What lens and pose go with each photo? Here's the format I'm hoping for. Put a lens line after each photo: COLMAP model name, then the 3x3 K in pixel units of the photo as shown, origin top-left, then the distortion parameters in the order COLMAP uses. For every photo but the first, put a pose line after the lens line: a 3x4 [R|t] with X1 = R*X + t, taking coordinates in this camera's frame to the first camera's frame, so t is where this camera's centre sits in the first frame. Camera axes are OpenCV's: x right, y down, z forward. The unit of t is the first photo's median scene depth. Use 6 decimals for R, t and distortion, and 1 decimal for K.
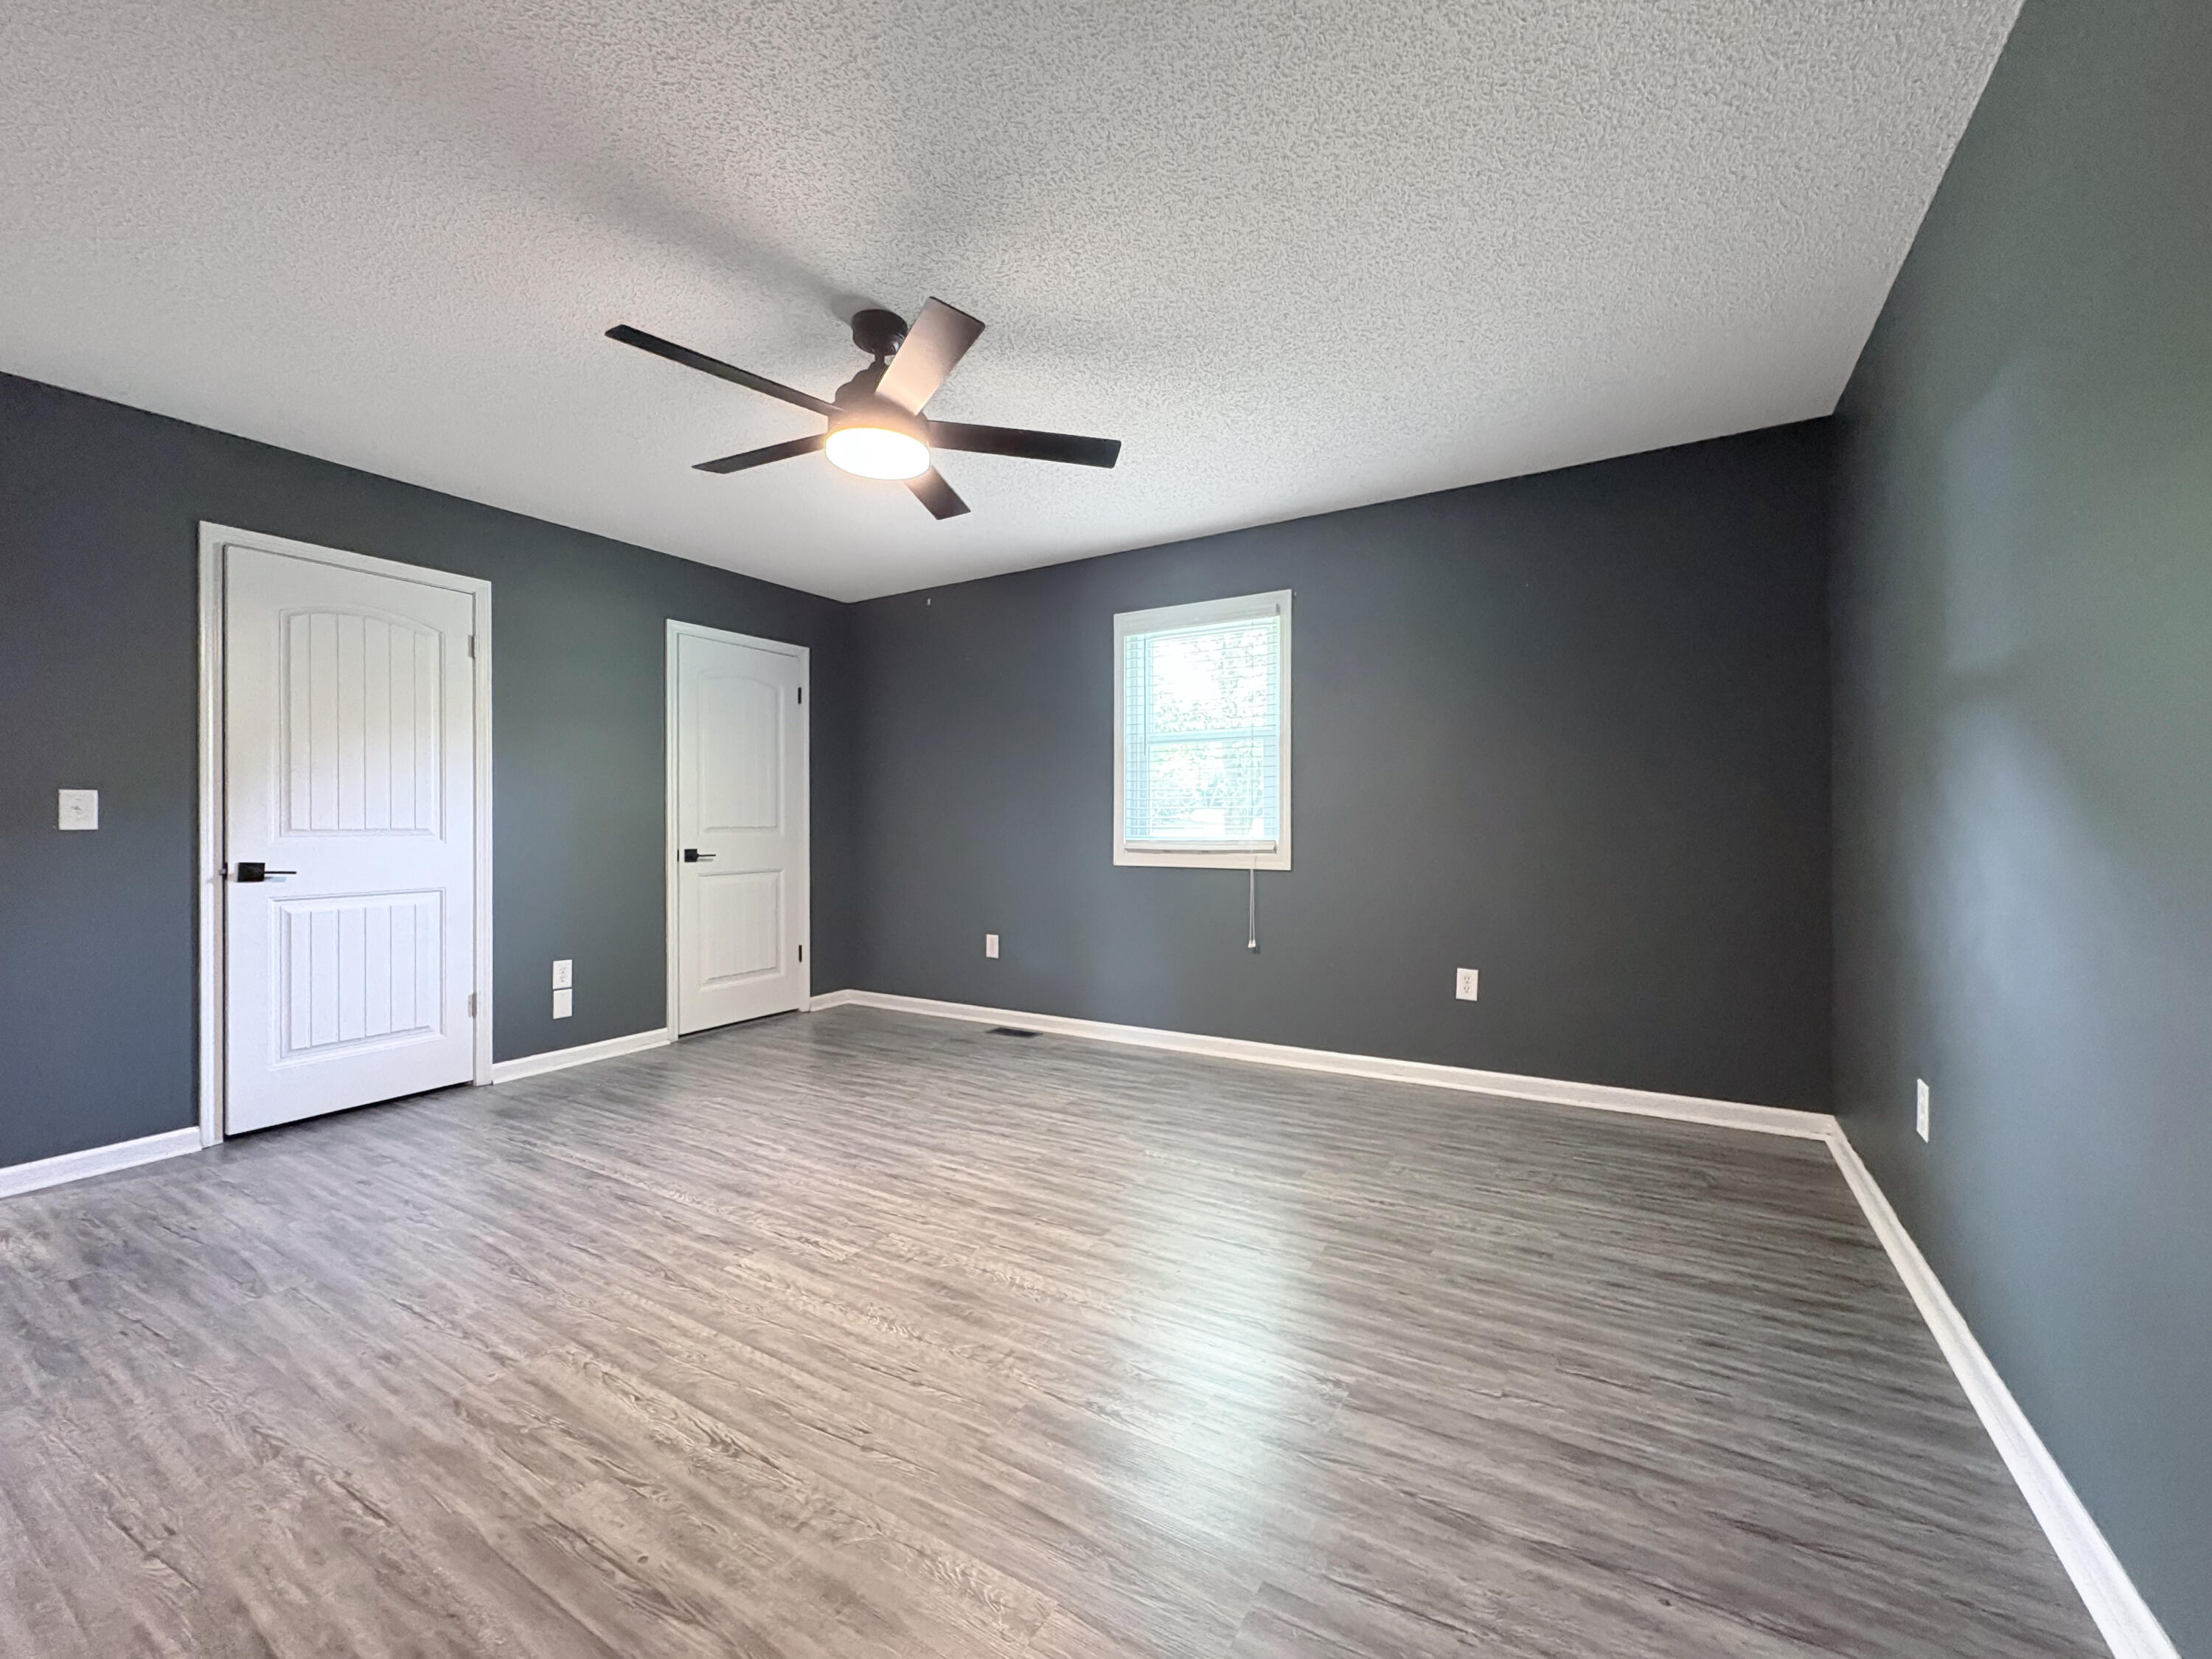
lens RADIAL K [[881.5, 0, 1108.8], [0, 881.5, 824.8], [0, 0, 1]] dist [0.001266, -0.000162]
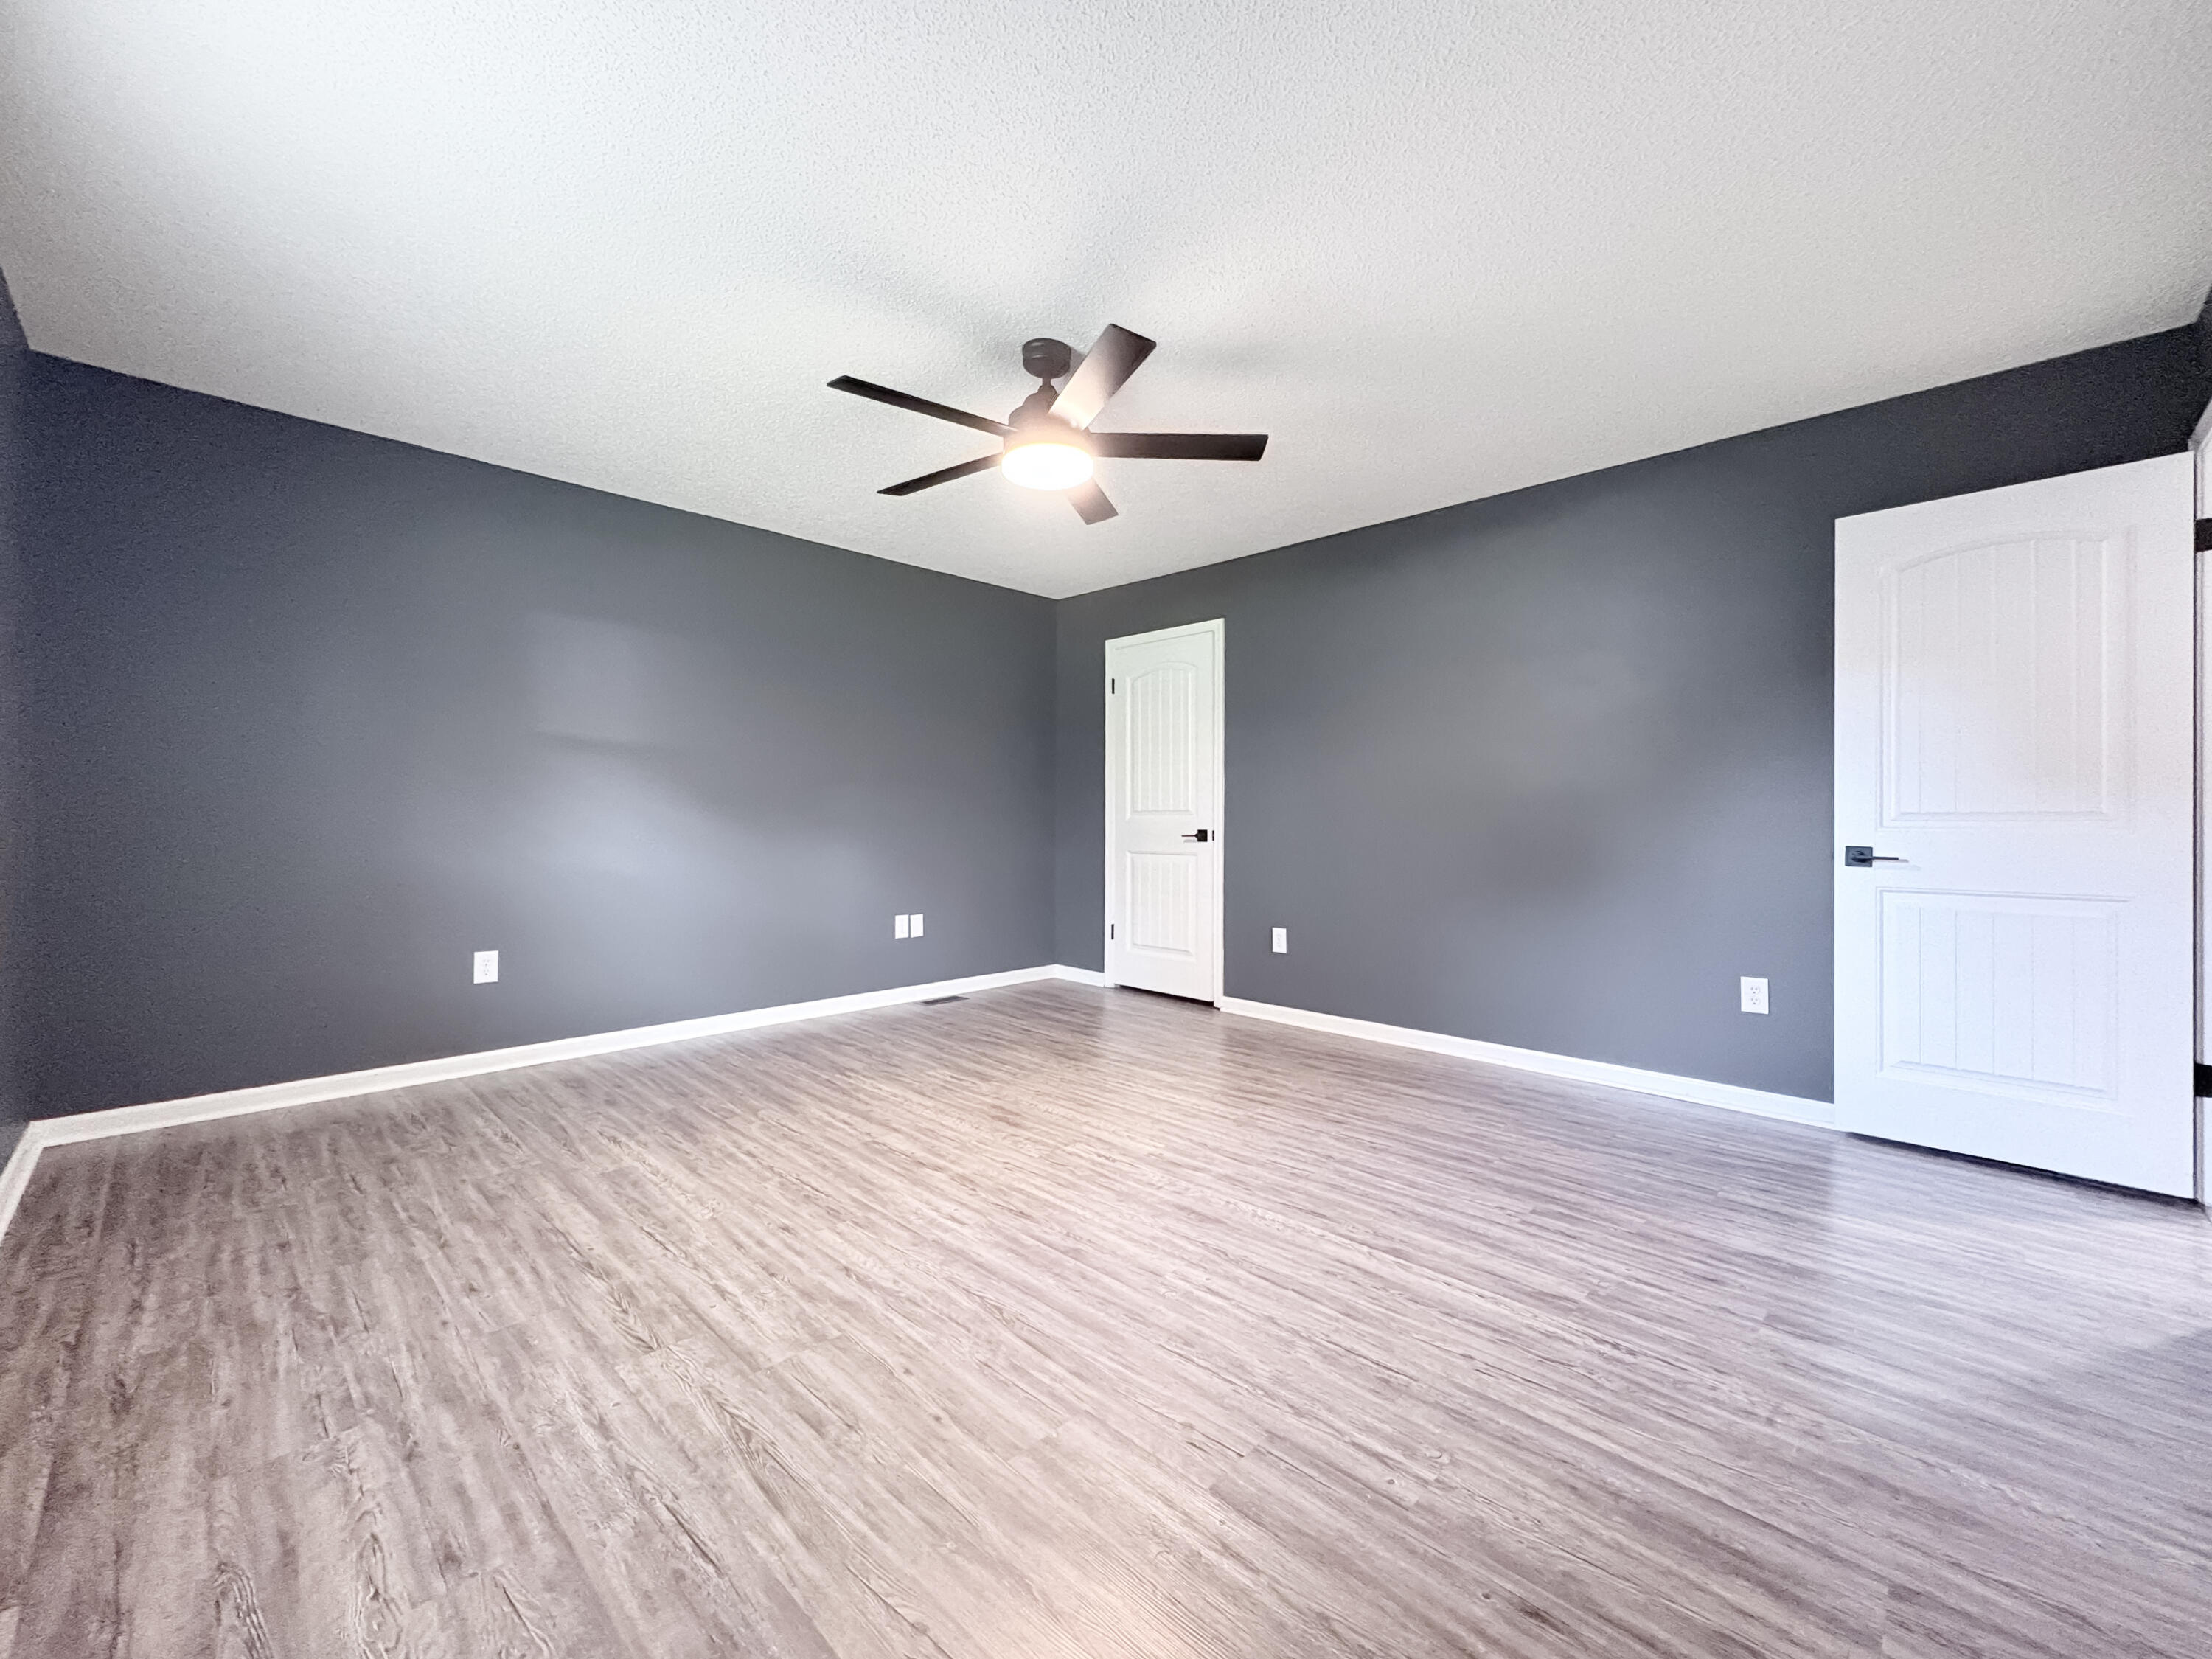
lens RADIAL K [[923.1, 0, 1095.1], [0, 923.1, 825.5], [0, 0, 1]] dist [-0.003032, 0.003817]
pose [[-0.968369, -0.002205, 0.249514, -0.511172], [-0.000748, 0.999982, 0.005938, 0.020597], [-0.249522, 0.005563, -0.968353, 1.771977]]
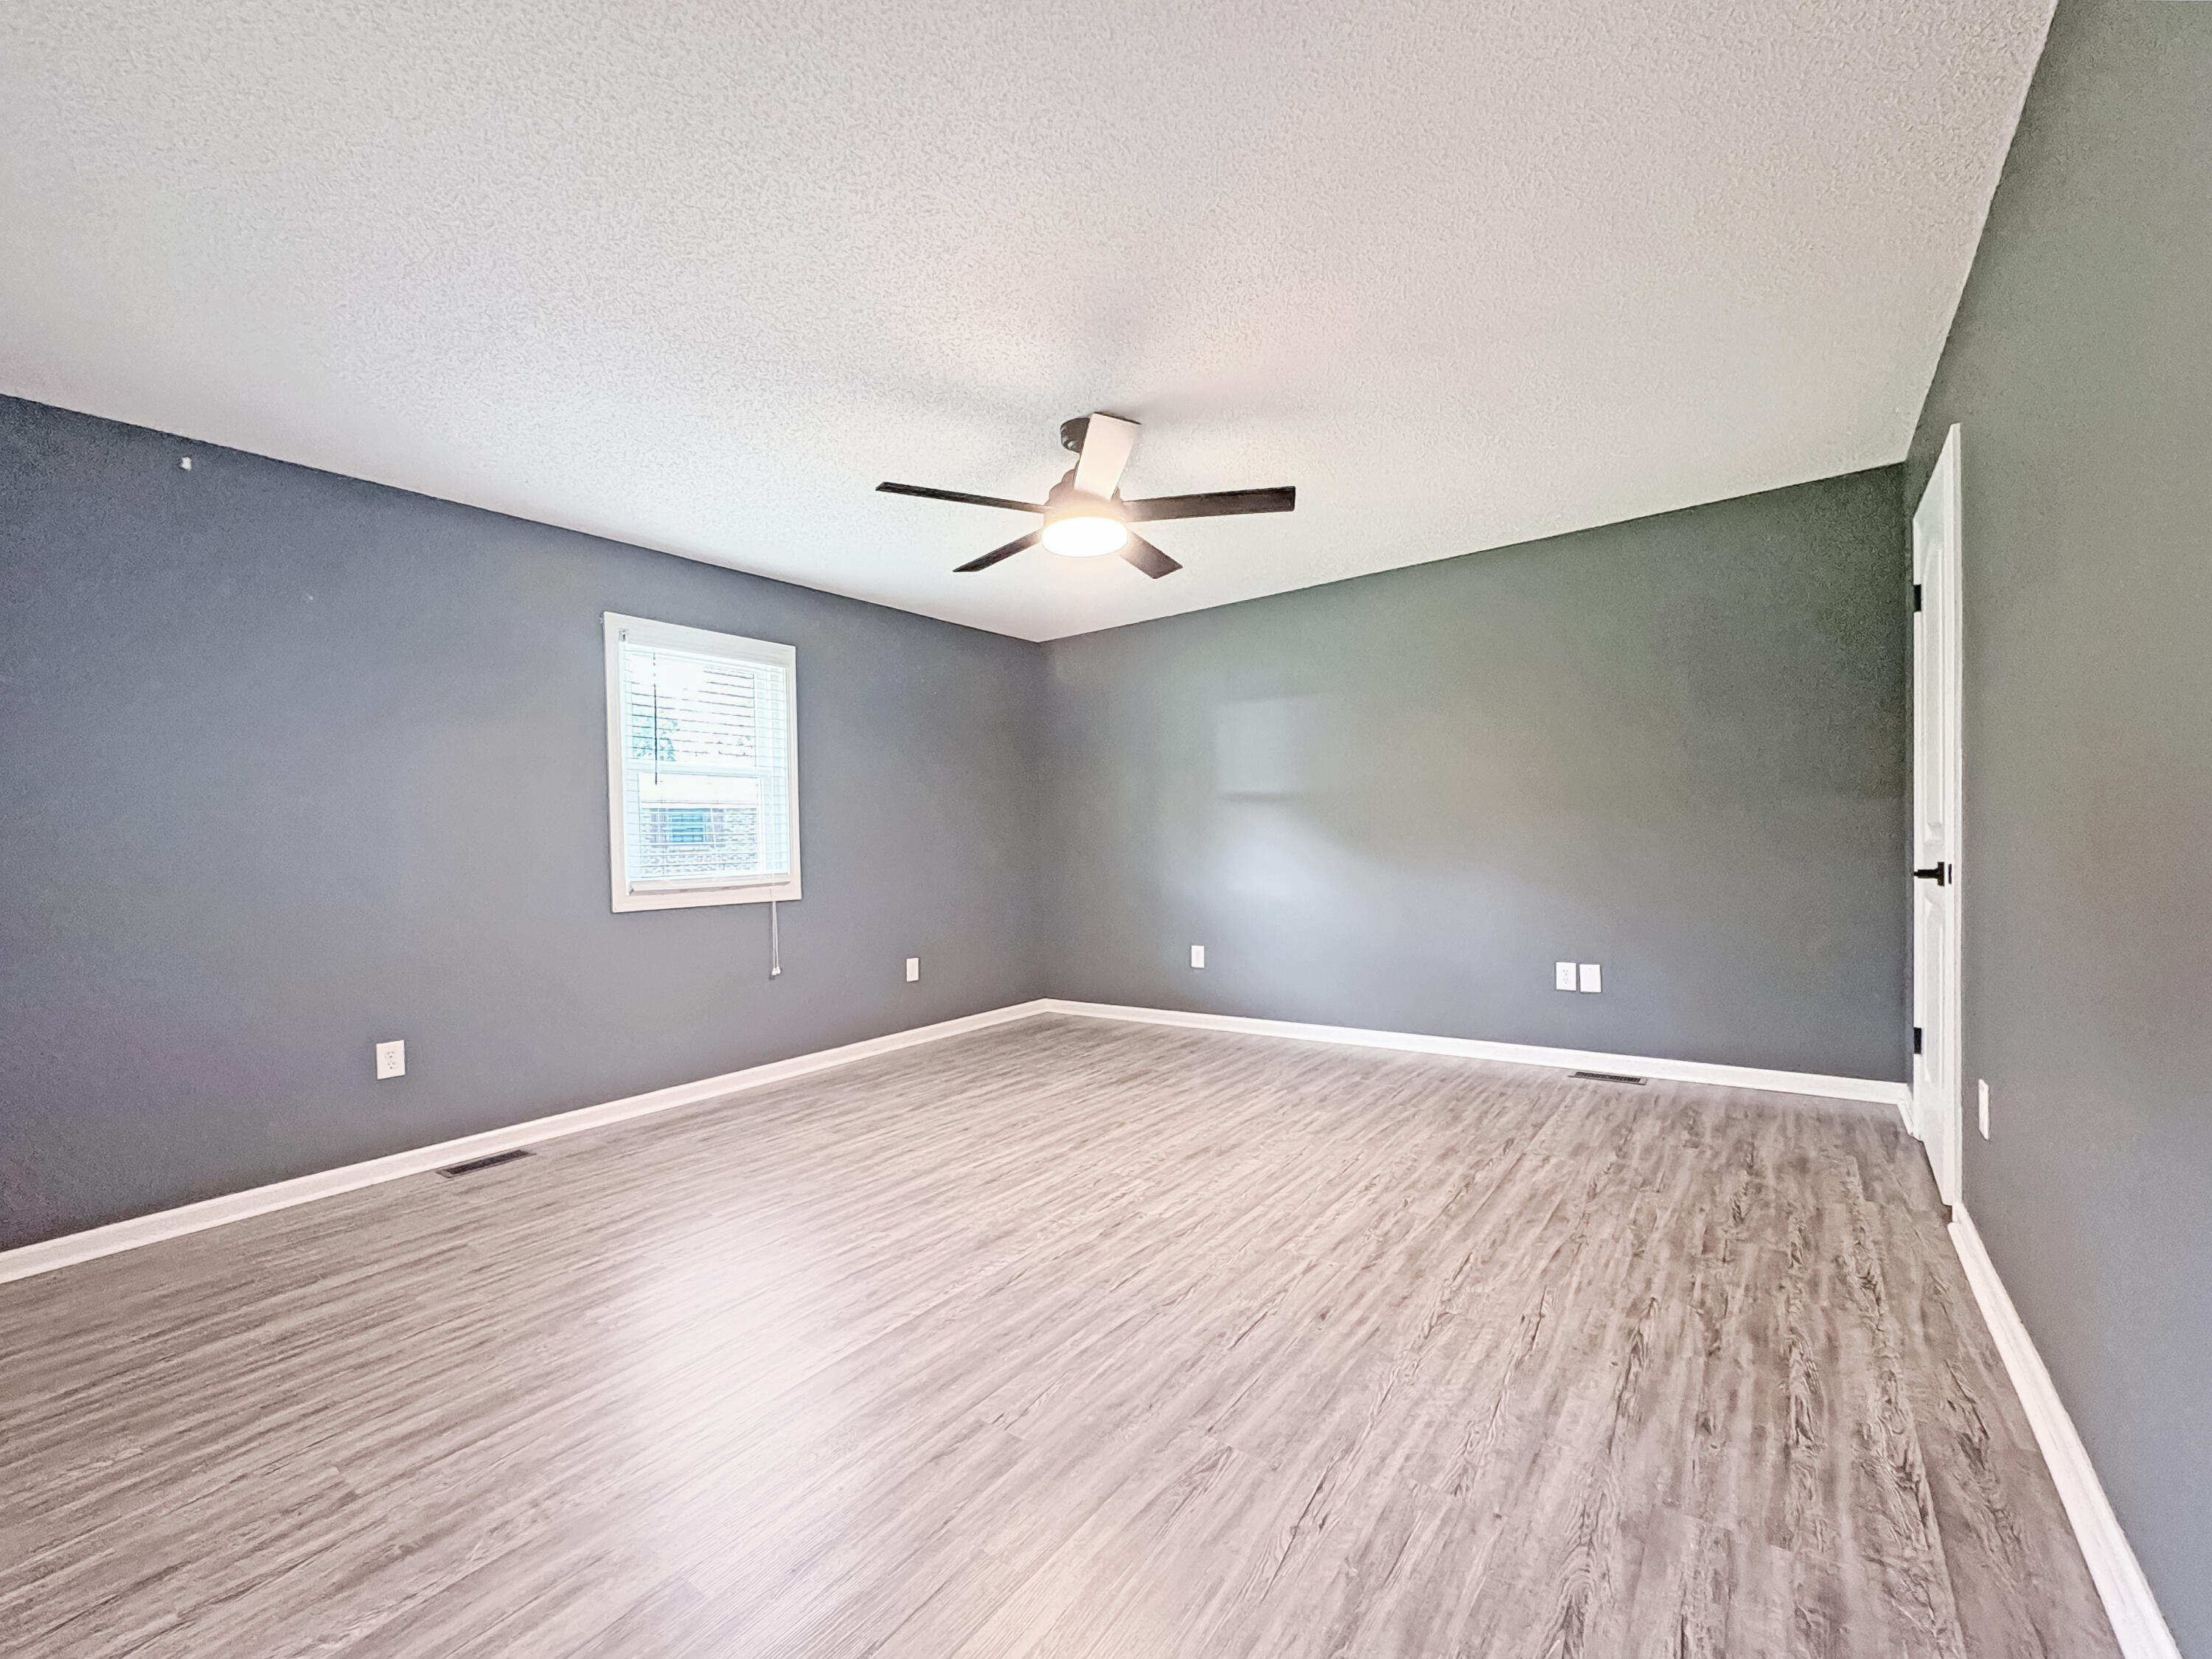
lens RADIAL K [[896.0, 0, 1058.7], [0, 896.0, 875.0], [0, 0, 1]] dist [0.001261, 0.000171]
pose [[0.141479, -0.027178, 0.989568, -1.247342], [0.029918, 0.999284, 0.023168, 0.006499], [-0.989489, 0.026328, 0.142191, 0.729685]]
